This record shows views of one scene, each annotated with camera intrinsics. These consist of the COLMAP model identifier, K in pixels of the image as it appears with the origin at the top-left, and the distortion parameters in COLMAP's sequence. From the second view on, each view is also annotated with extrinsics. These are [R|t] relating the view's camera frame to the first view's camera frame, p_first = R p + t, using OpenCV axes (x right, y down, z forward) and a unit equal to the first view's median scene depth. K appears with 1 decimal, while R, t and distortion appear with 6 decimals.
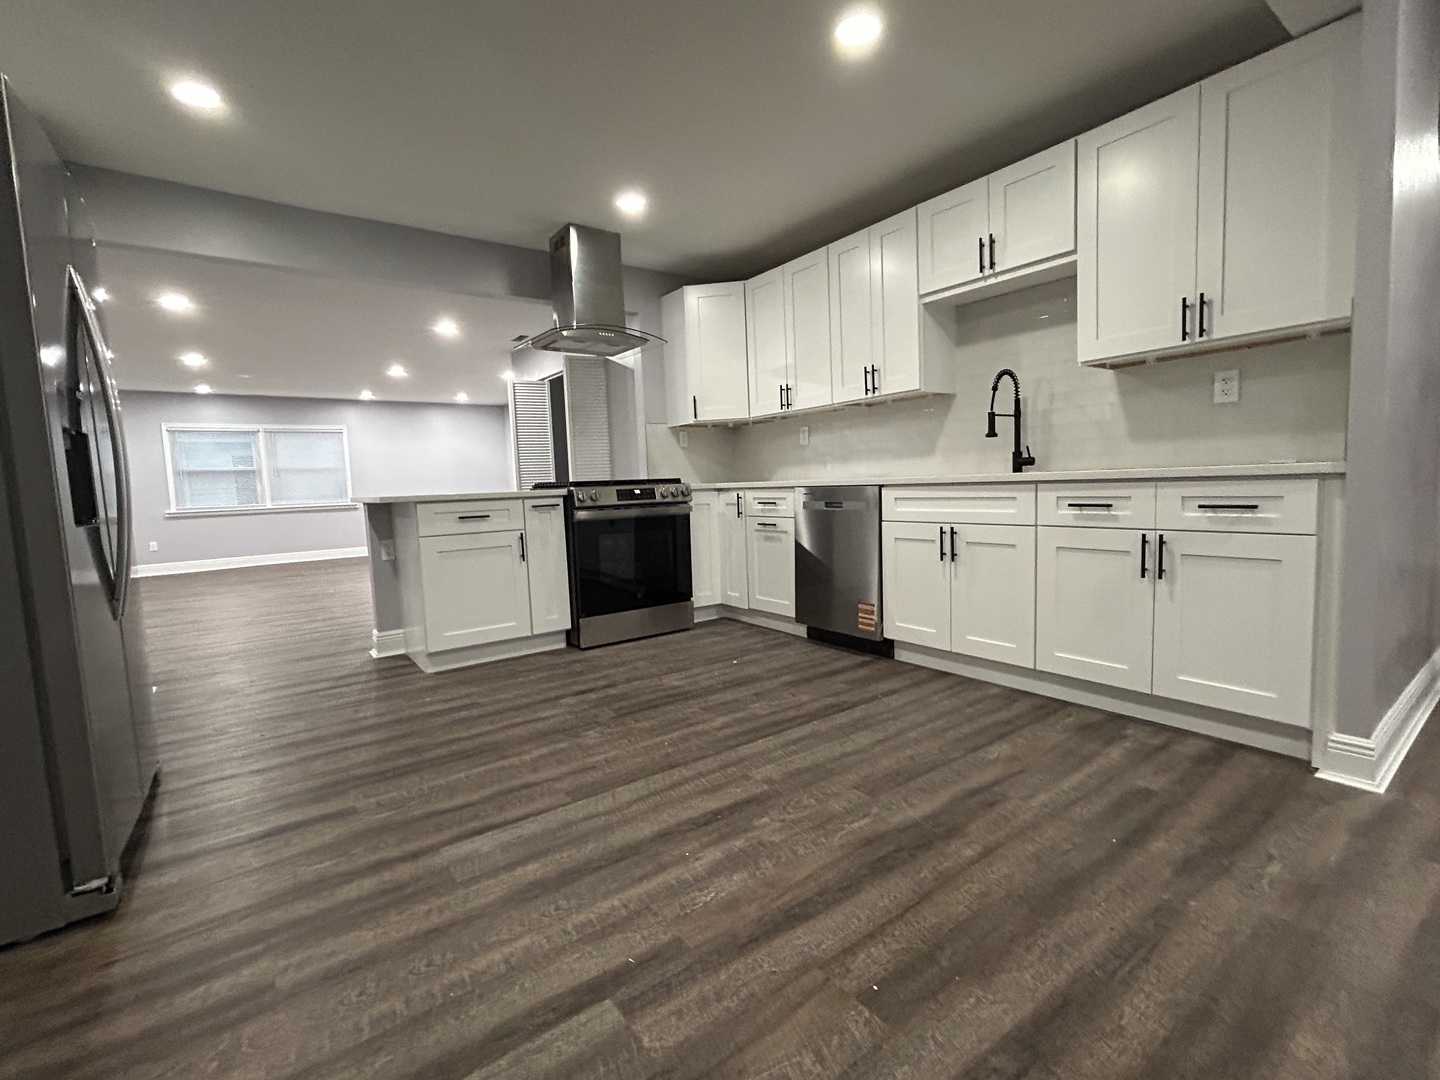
lens RADIAL K [[652.0, 0, 721.3], [0, 652.0, 538.8], [0, 0, 1]] dist [-0.001474, -0.000038]
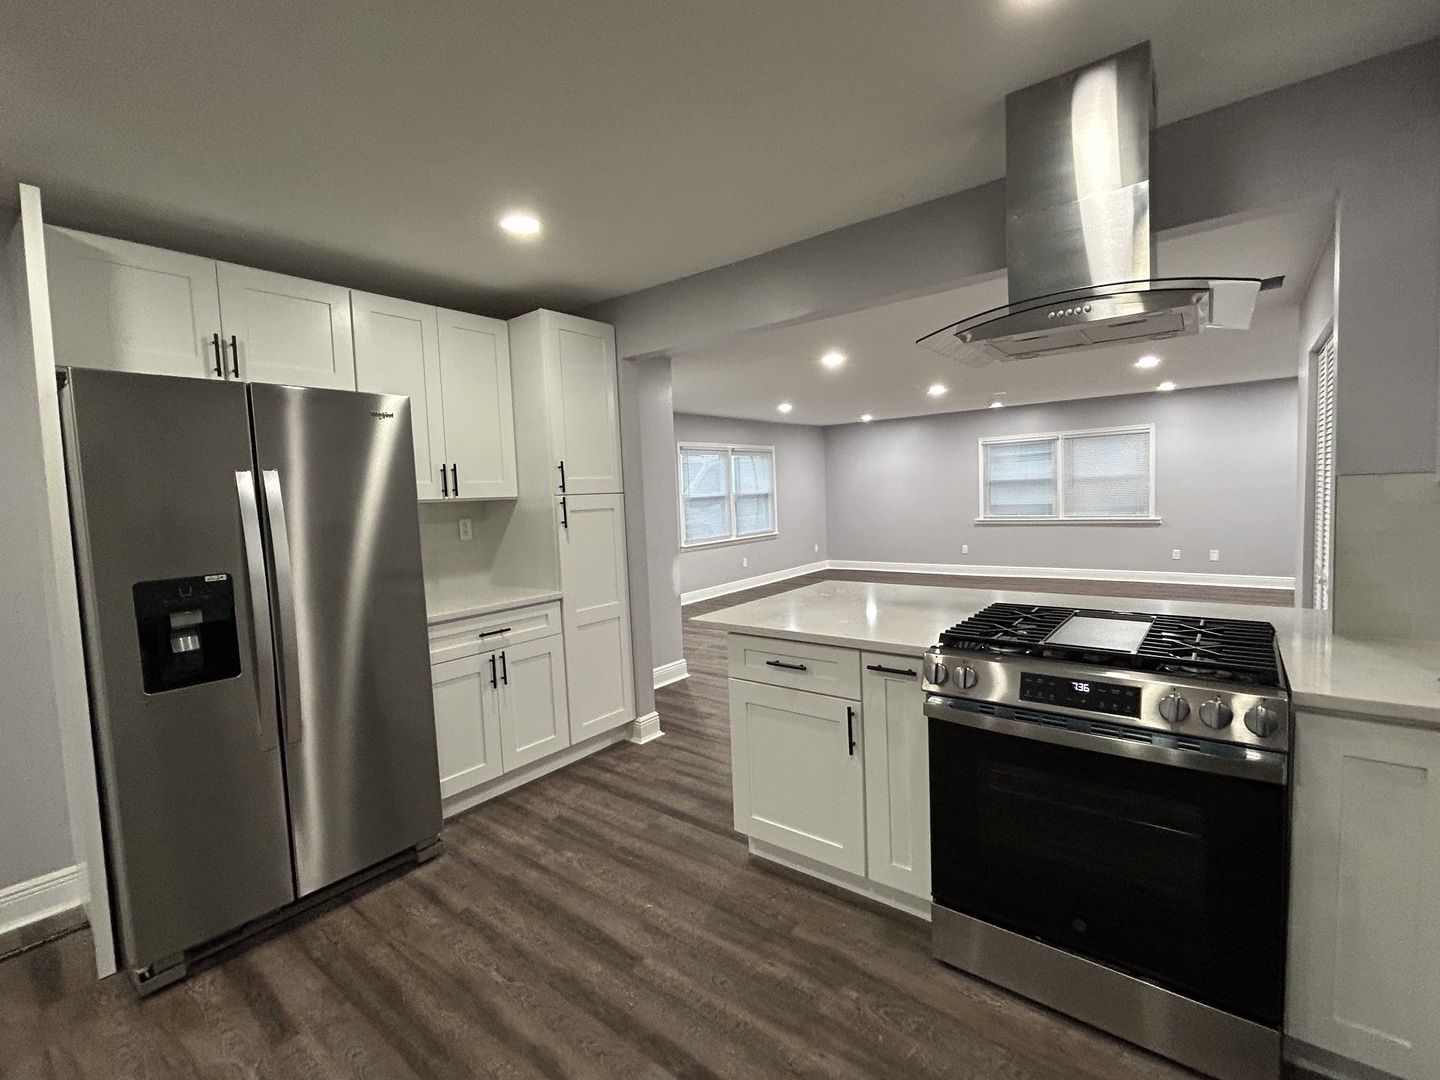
lens RADIAL K [[652.0, 0, 722.1], [0, 652.0, 536.9], [0, 0, 1]] dist [-0.001474, -0.000038]
pose [[0.278543, 0.095159, -0.955698, 0.116221], [-0.053802, 0.995063, 0.083398, -0.113119], [0.958916, 0.028188, 0.282288, 0.392776]]
